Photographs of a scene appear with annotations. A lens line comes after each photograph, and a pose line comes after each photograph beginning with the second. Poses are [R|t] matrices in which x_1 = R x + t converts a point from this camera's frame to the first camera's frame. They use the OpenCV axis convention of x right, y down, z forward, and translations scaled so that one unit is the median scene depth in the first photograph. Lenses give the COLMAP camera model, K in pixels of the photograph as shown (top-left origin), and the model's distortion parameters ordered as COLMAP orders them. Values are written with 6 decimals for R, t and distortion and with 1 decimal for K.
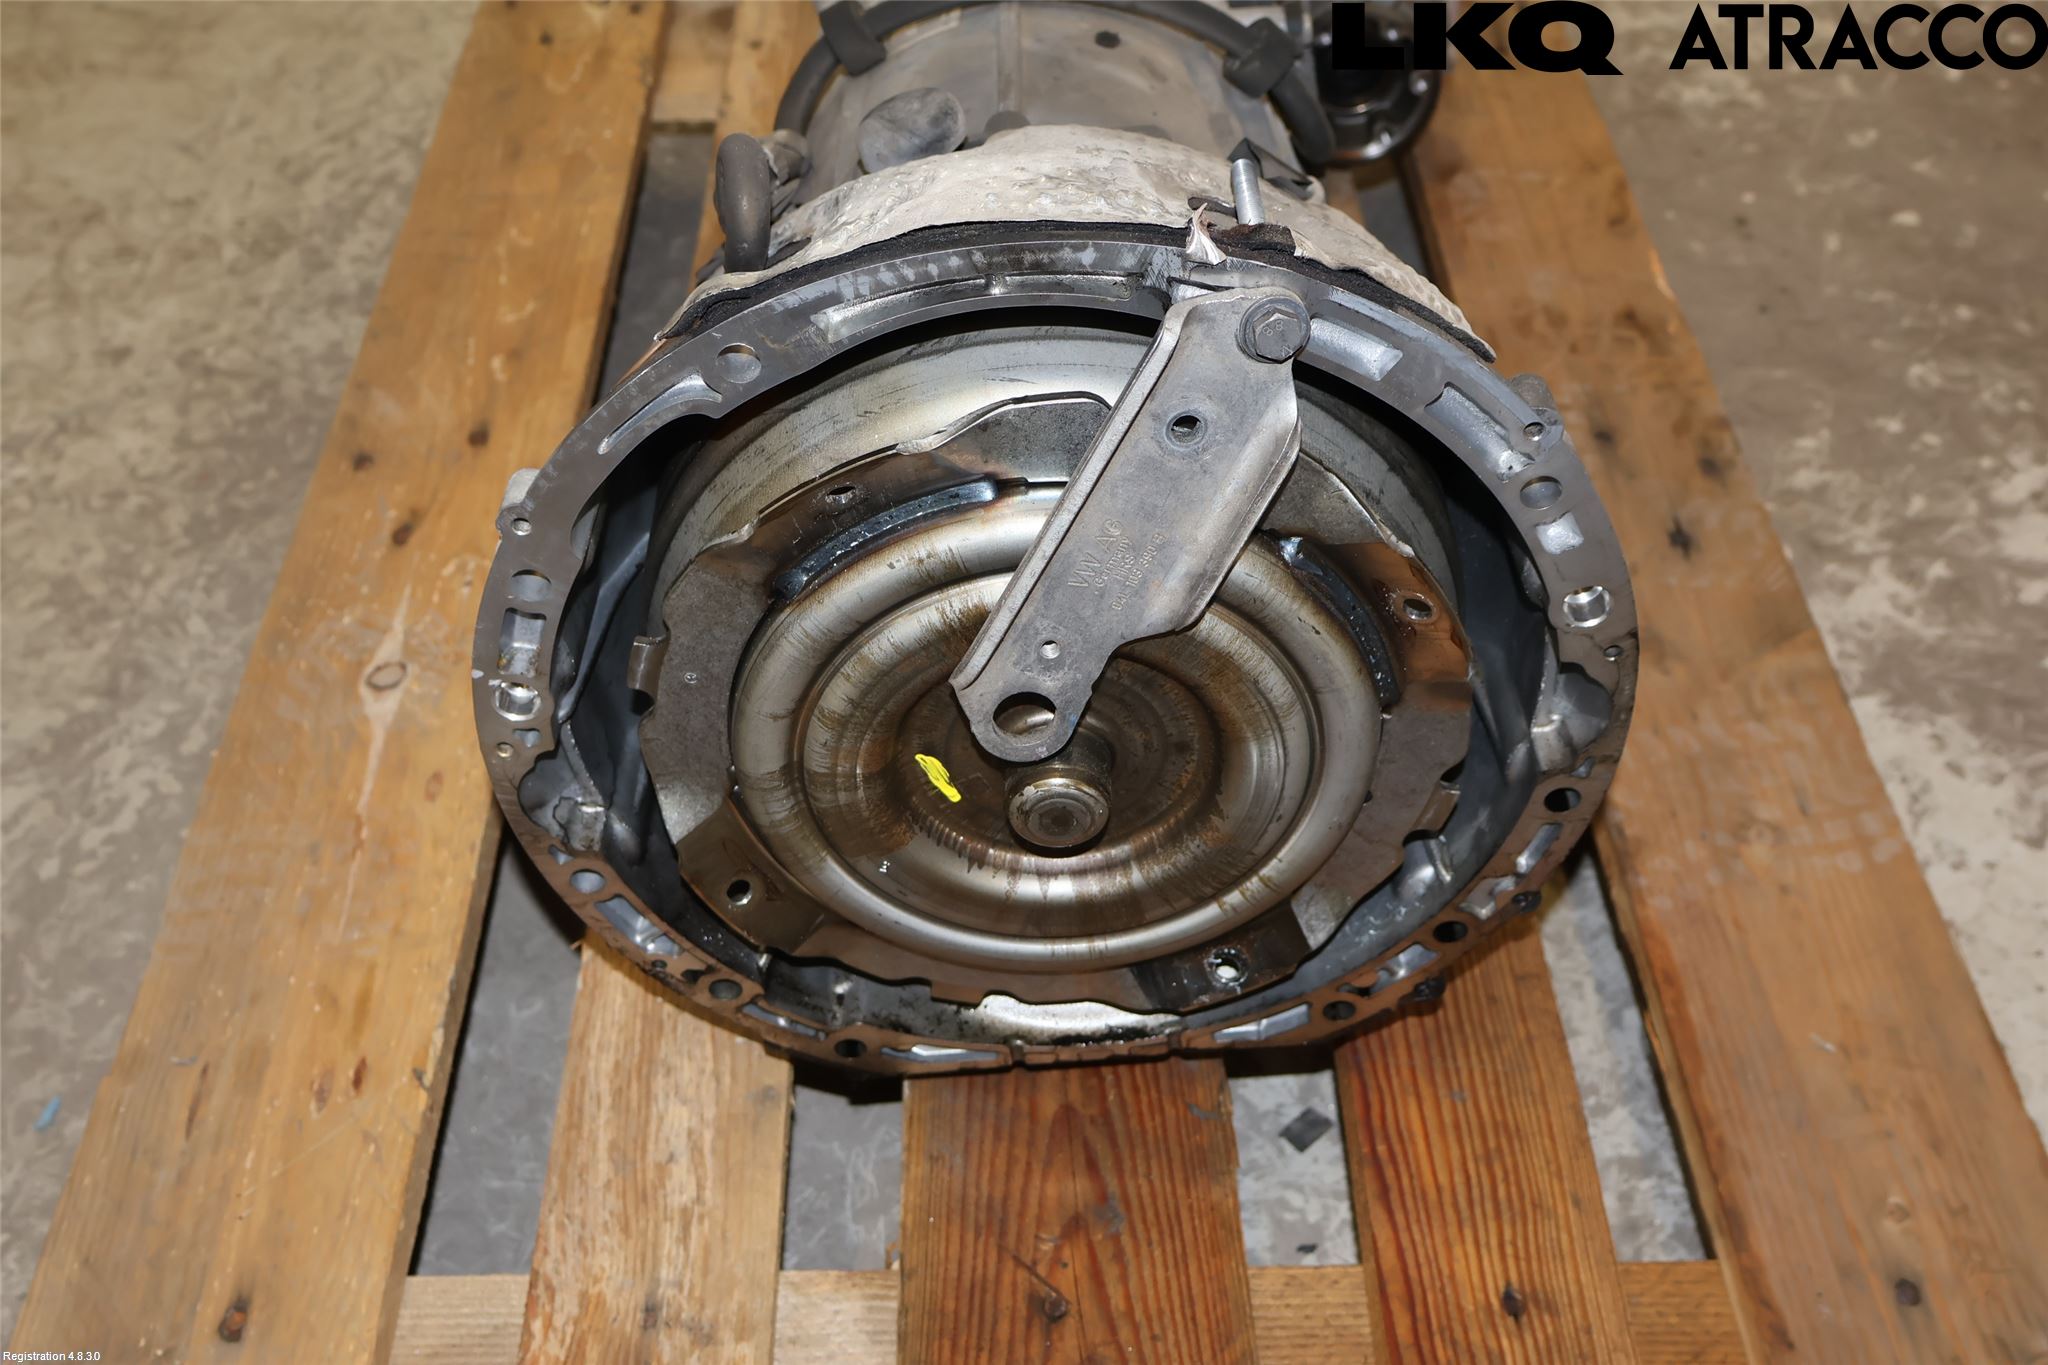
lens RADIAL K [[1980.9, 0, 988.9], [0, 1980.9, 683.9], [0, 0, 1]] dist [-0.013790, -0.001382]
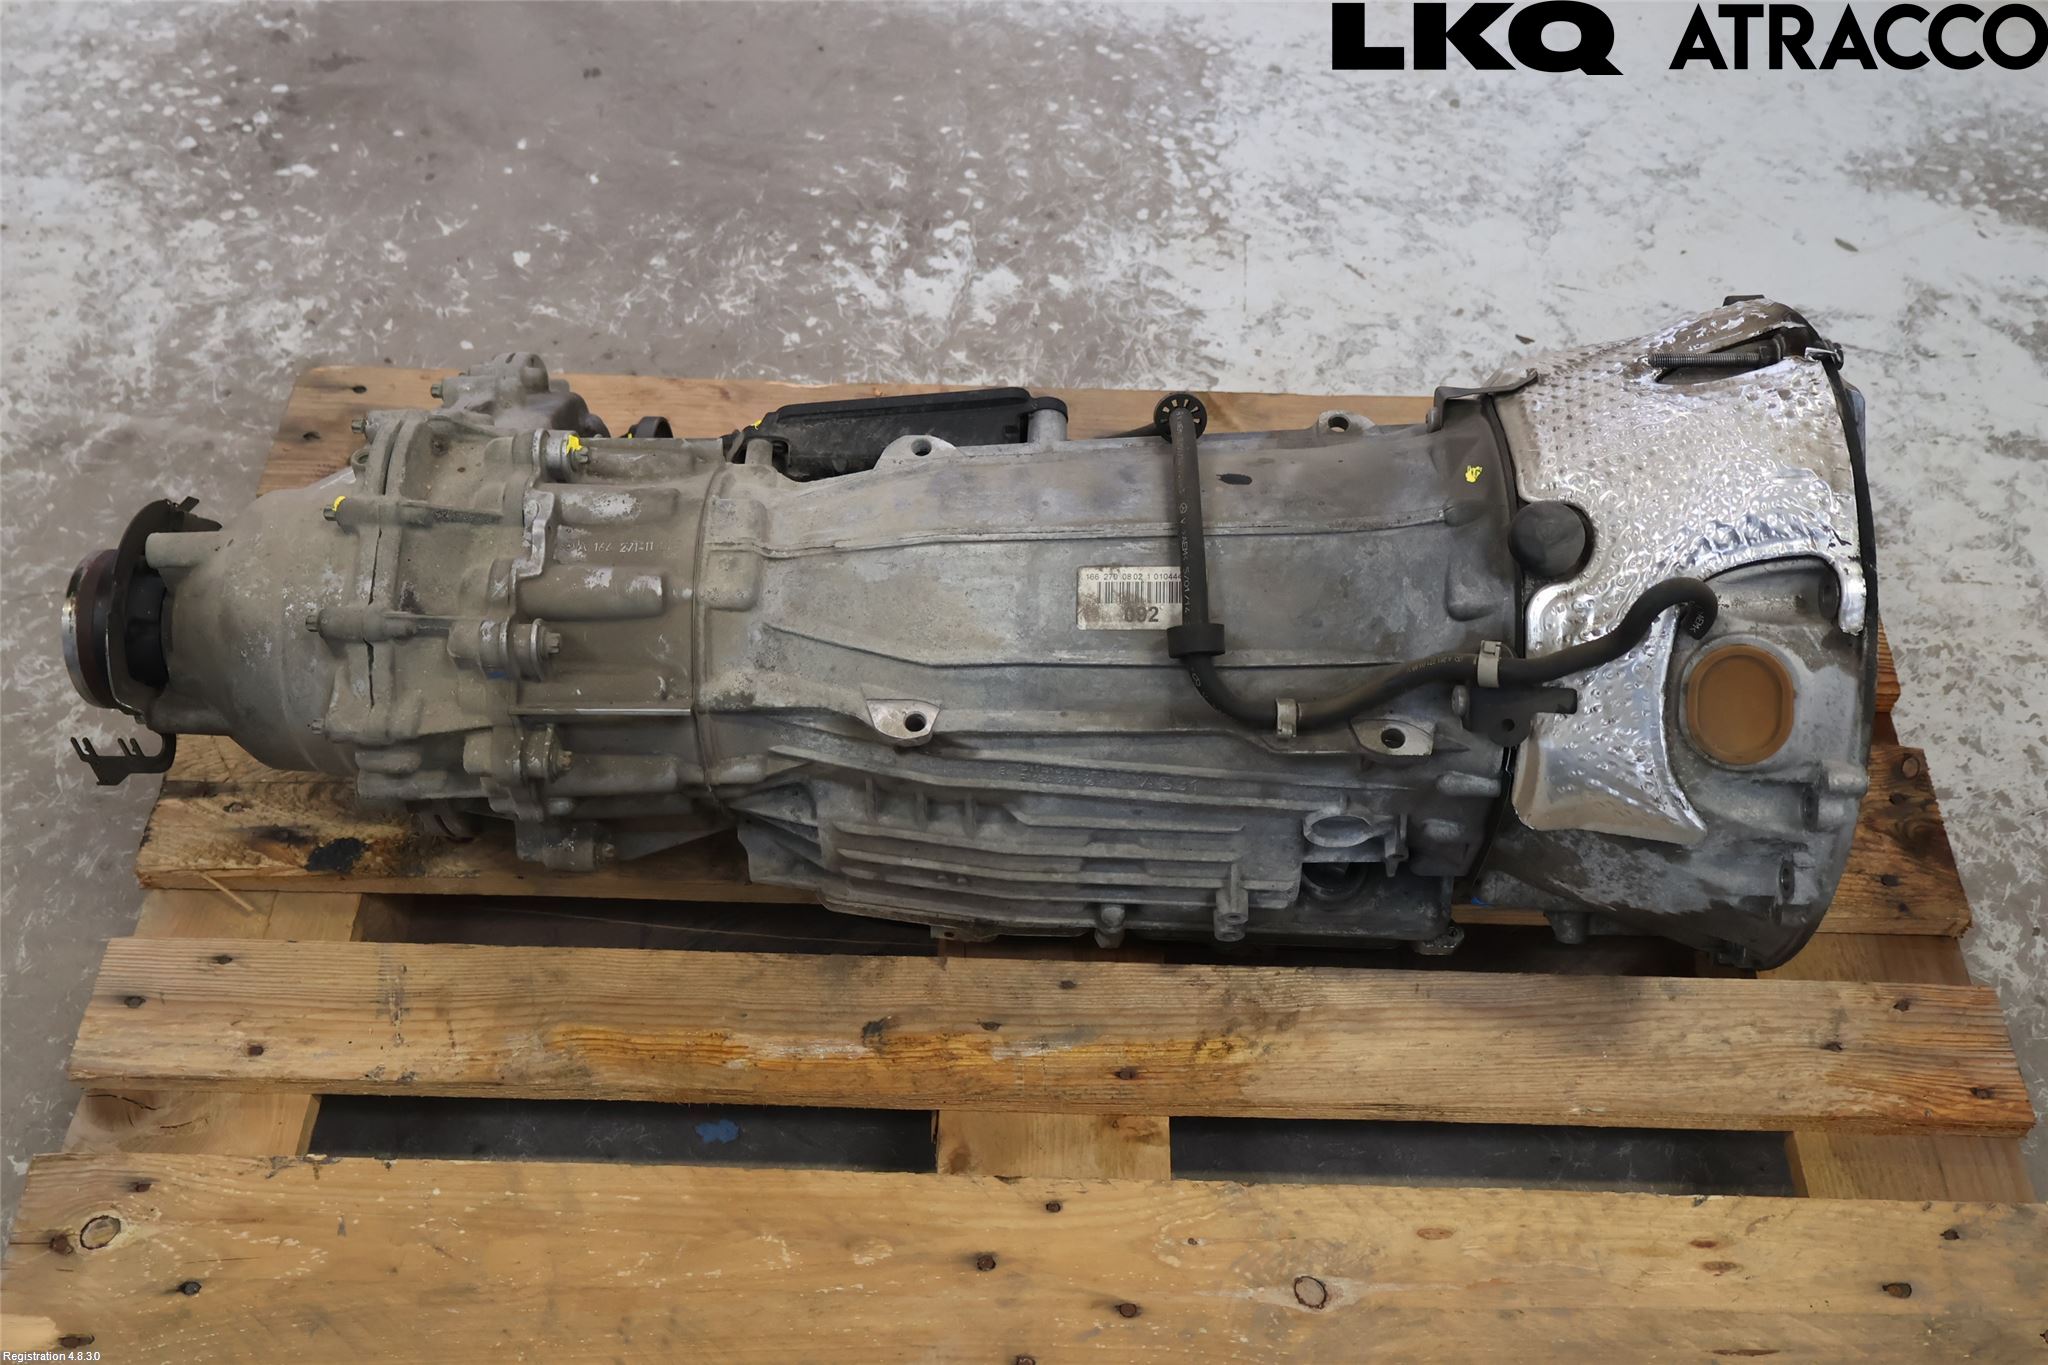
lens RADIAL K [[1980.9, 0, 988.9], [0, 1980.9, 683.9], [0, 0, 1]] dist [-0.013790, -0.001382]
pose [[0.038927, -0.807014, 0.589247, -0.569759], [0.708652, 0.438041, 0.553112, -0.754680], [-0.704484, 0.396040, 0.588944, 0.246747]]
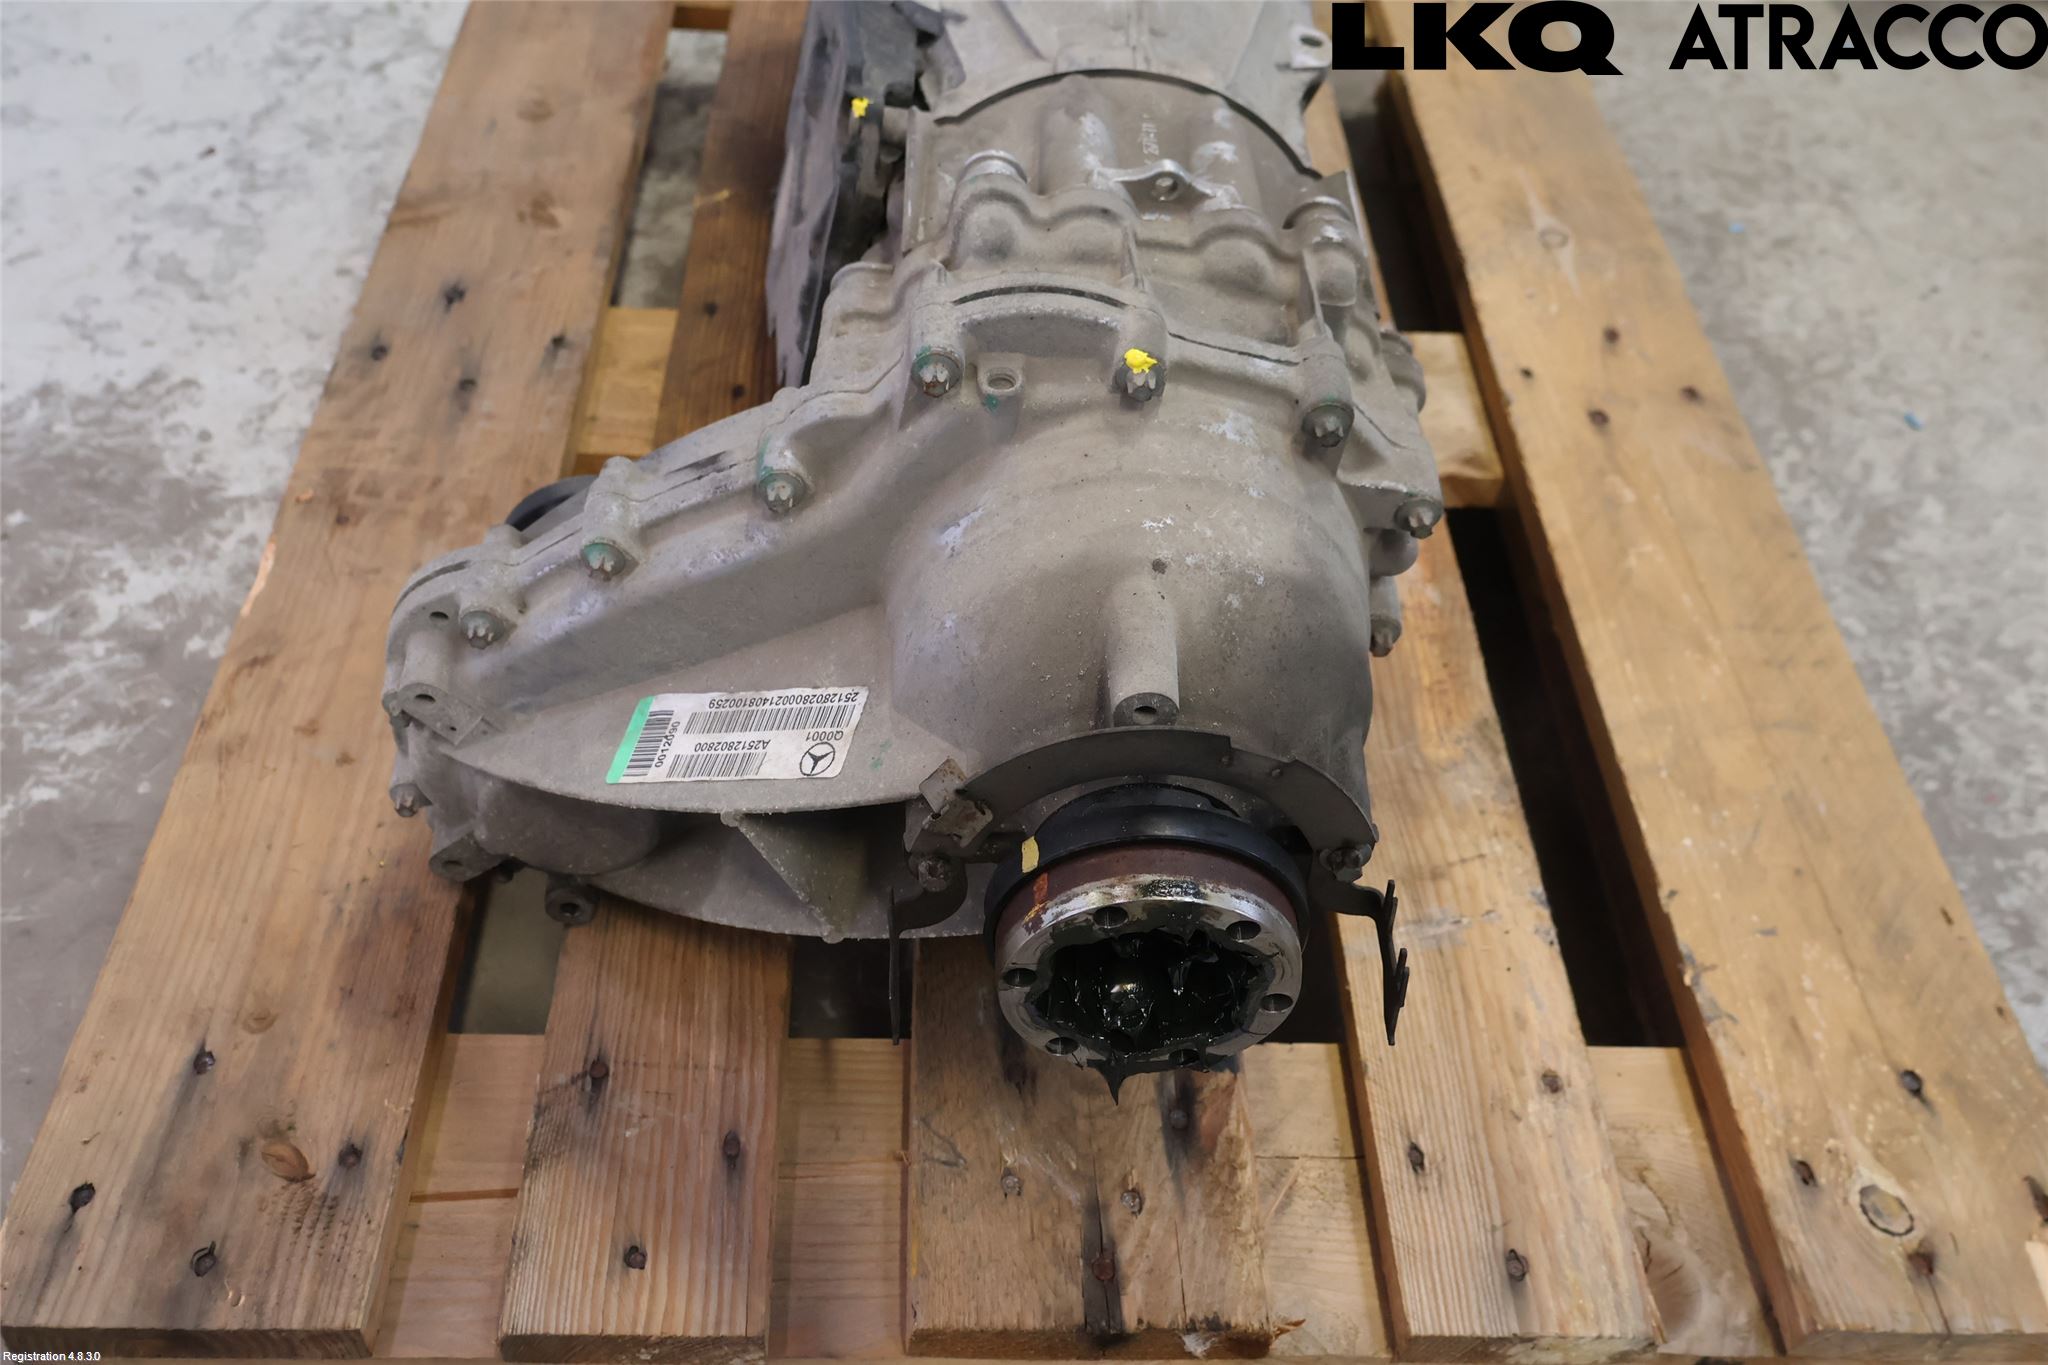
lens RADIAL K [[2090.4, 0, 1024.0], [0, 2090.4, 682.5], [0, 0, 1]] dist [-0.001668, -0.008242]
pose [[-0.997688, -0.039497, -0.055313, 0.083251], [-0.055771, 0.010583, 0.998387, -1.079073], [-0.038848, 0.999164, -0.012761, 1.060887]]
